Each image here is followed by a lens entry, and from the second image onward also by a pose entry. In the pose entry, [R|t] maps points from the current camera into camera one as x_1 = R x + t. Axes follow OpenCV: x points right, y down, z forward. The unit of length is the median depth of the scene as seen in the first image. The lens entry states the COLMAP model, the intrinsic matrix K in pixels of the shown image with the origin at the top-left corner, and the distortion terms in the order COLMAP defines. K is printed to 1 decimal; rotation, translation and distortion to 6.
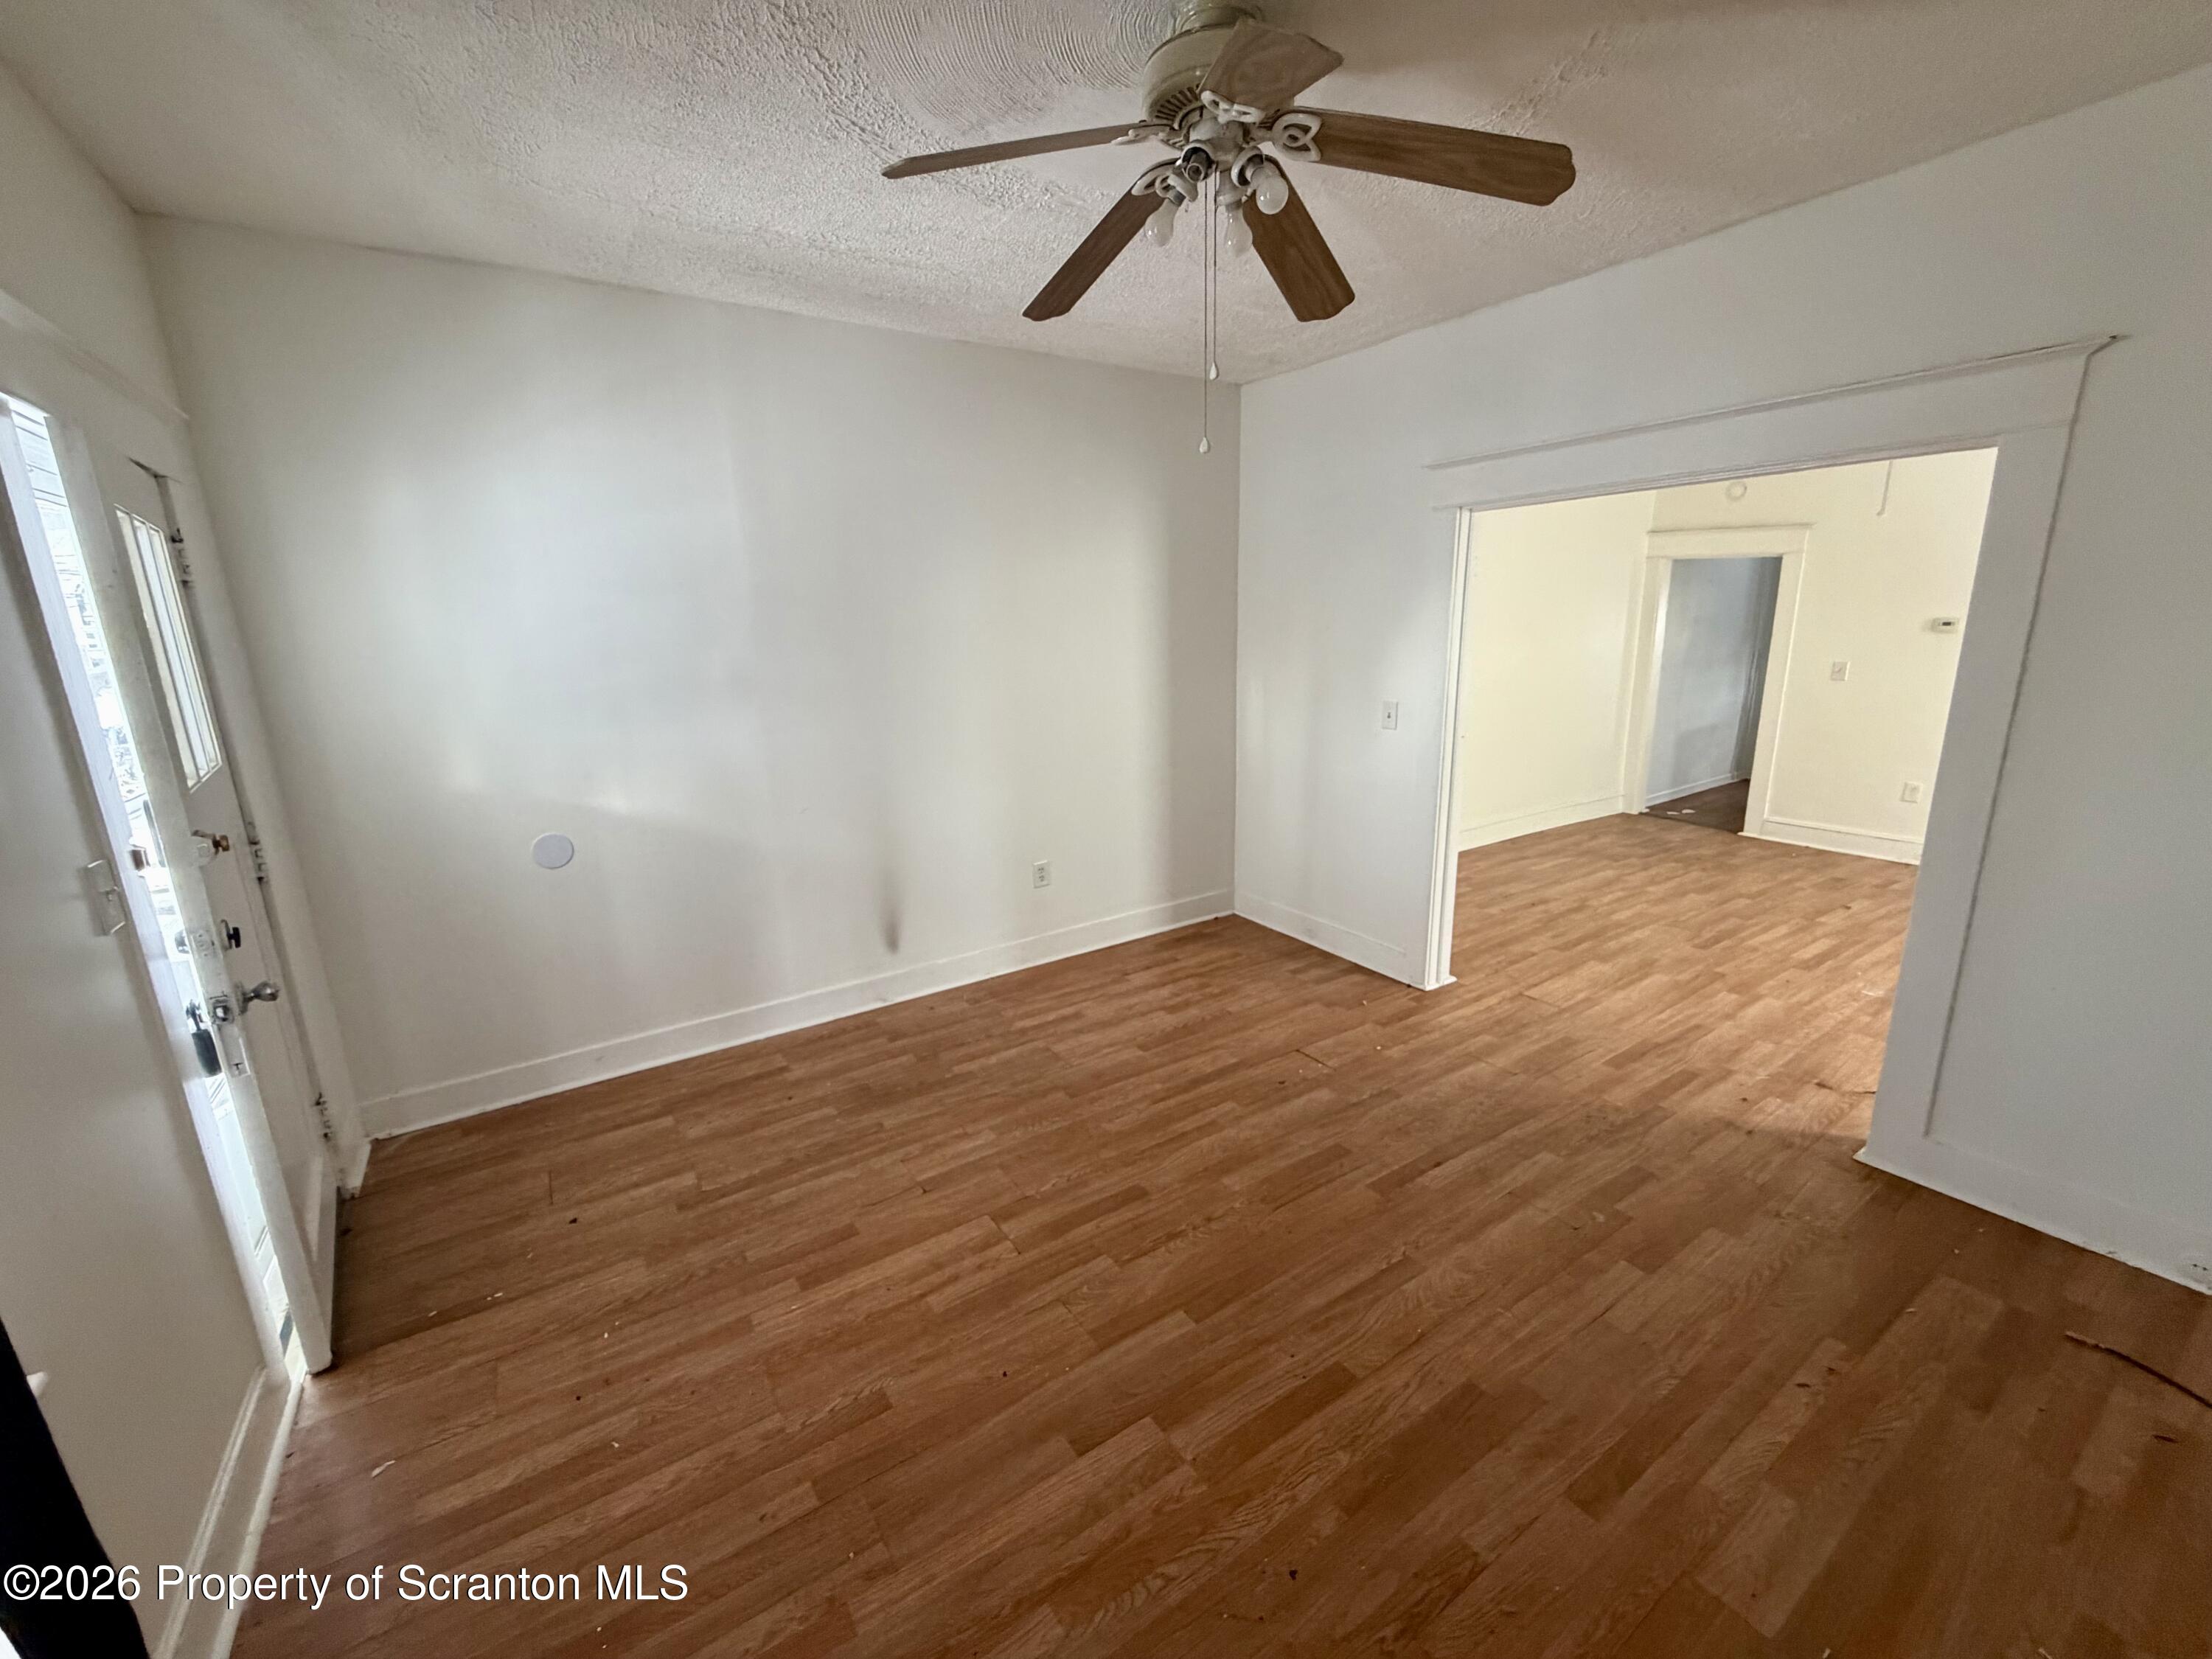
lens RADIAL K [[887.2, 0, 1118.3], [0, 887.2, 833.6], [0, 0, 1]] dist [0.001460, 0.000076]
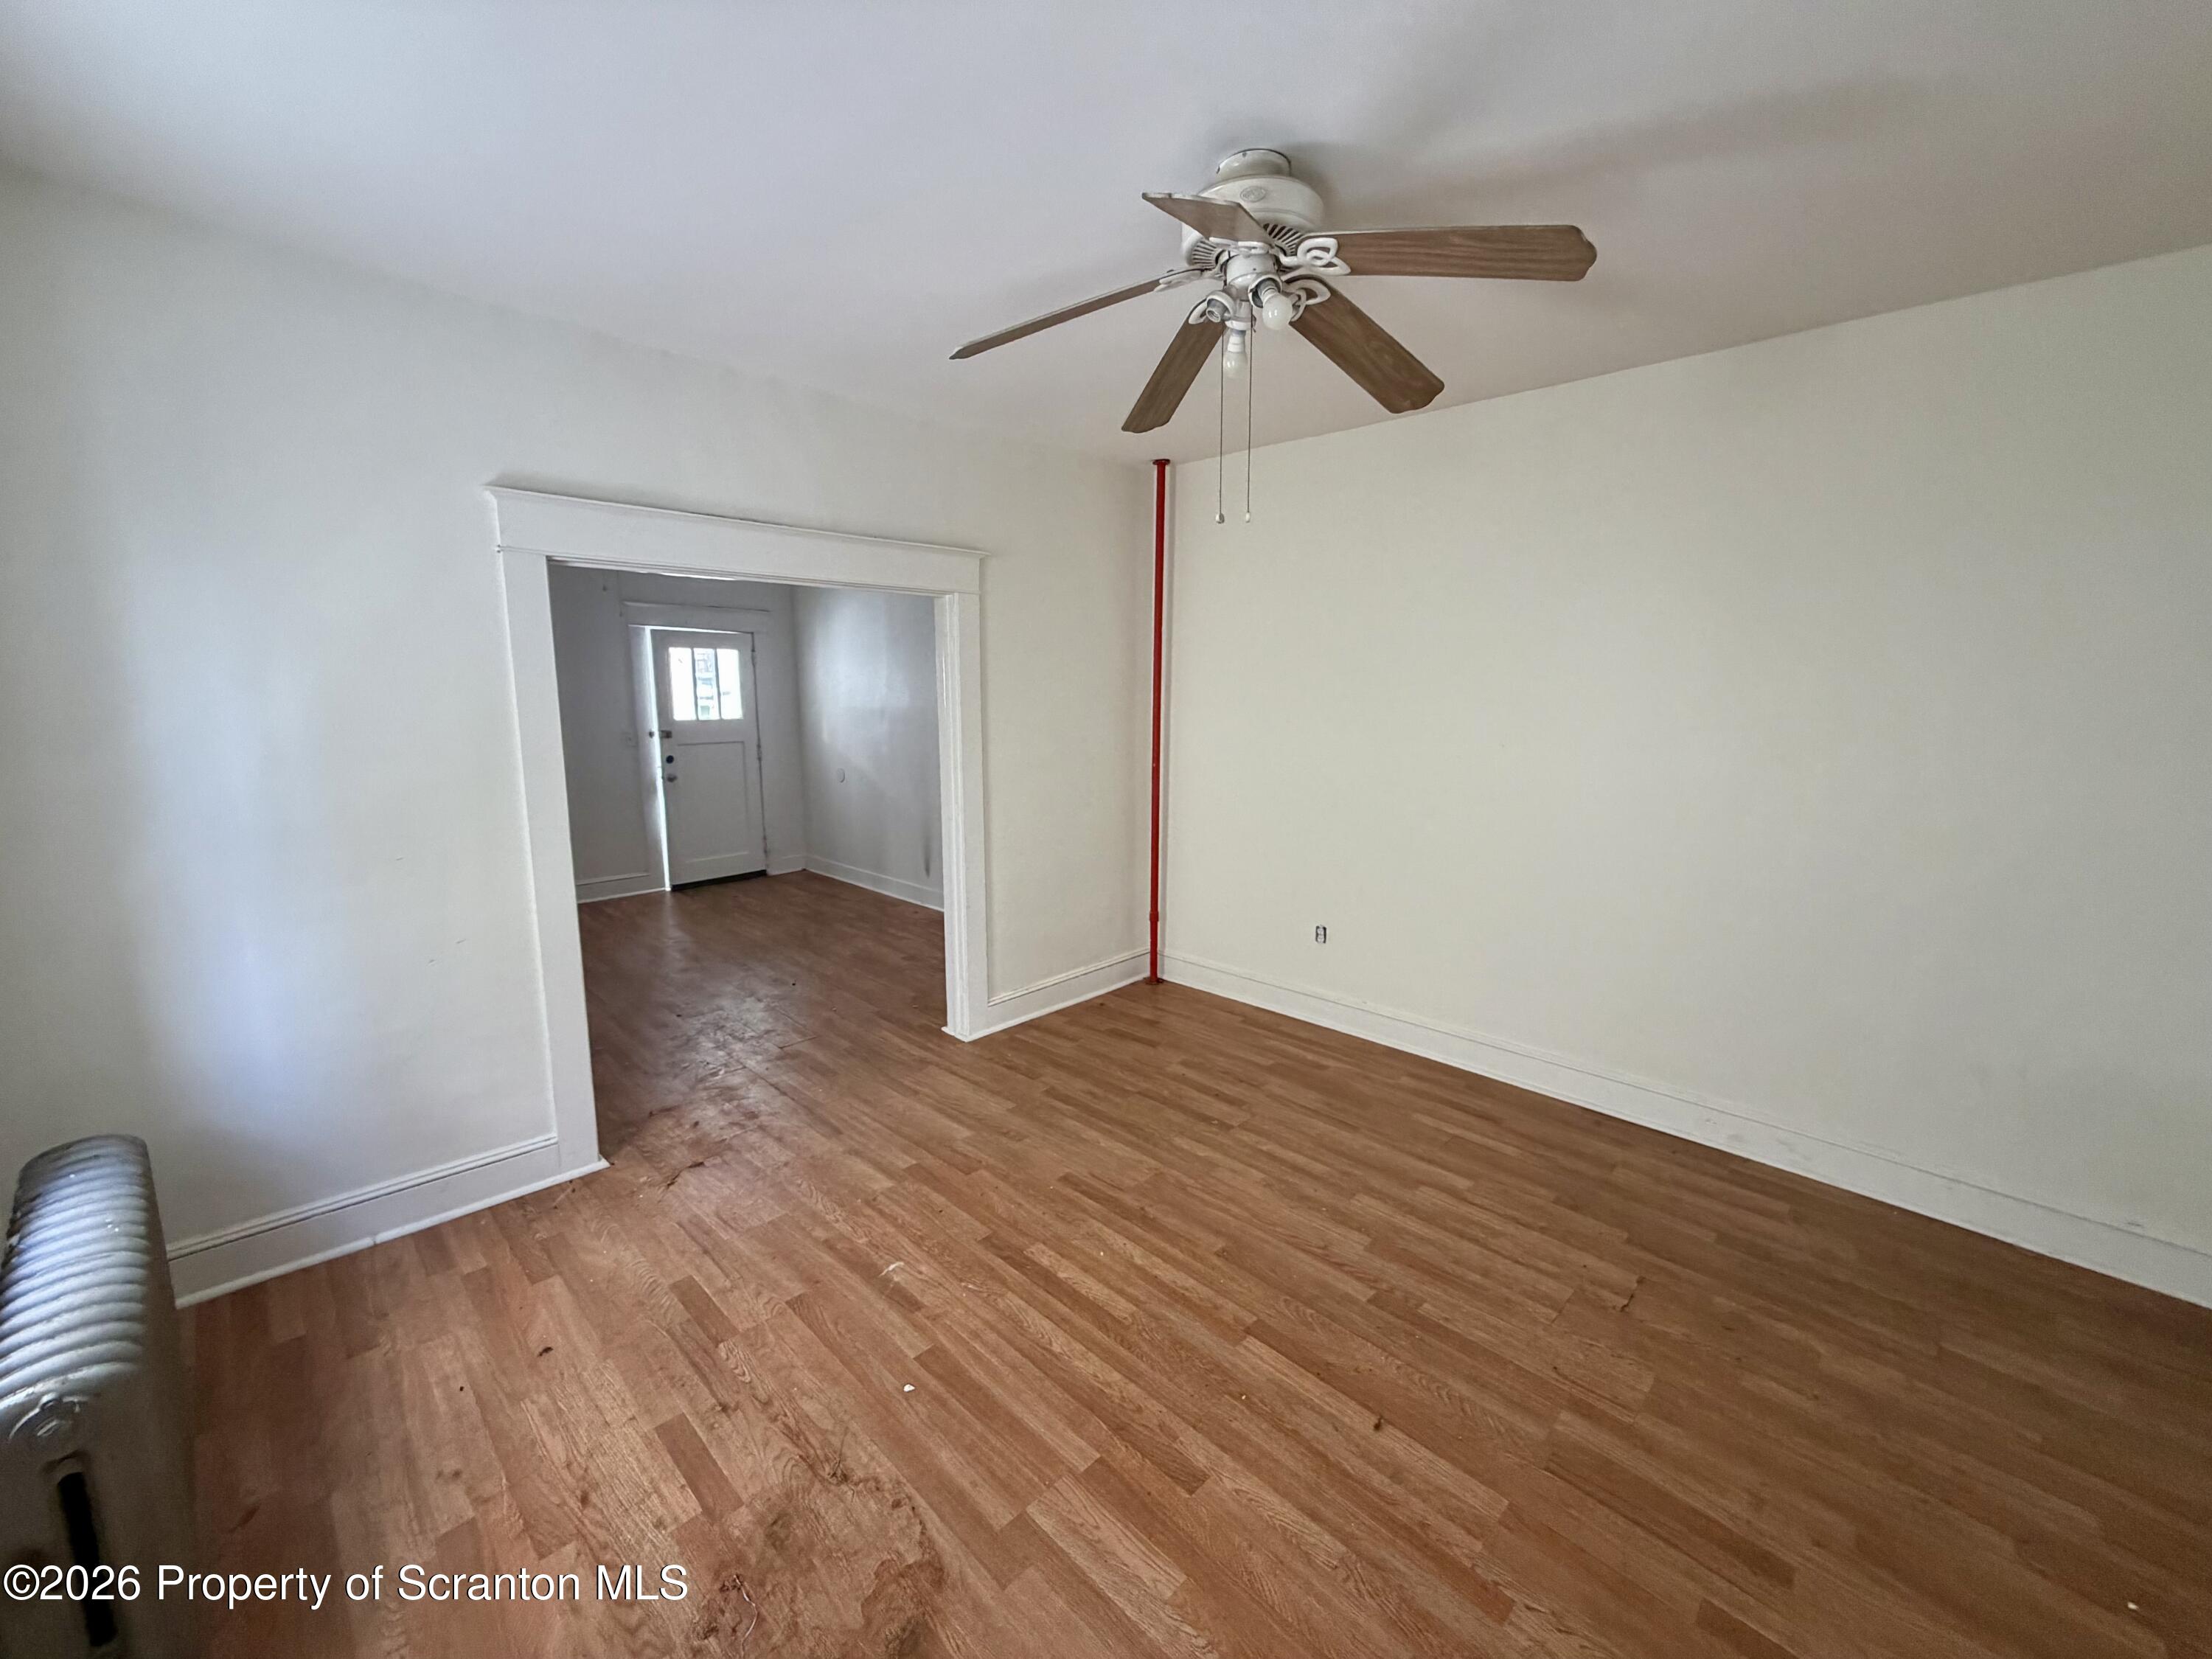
lens RADIAL K [[887.2, 0, 1118.3], [0, 887.2, 833.6], [0, 0, 1]] dist [0.001460, 0.000076]
pose [[0.208448, 0.193376, -0.958726, 1.238453], [-0.239177, 0.960574, 0.141746, -0.236484], [0.948337, 0.199758, 0.246481, 0.777236]]
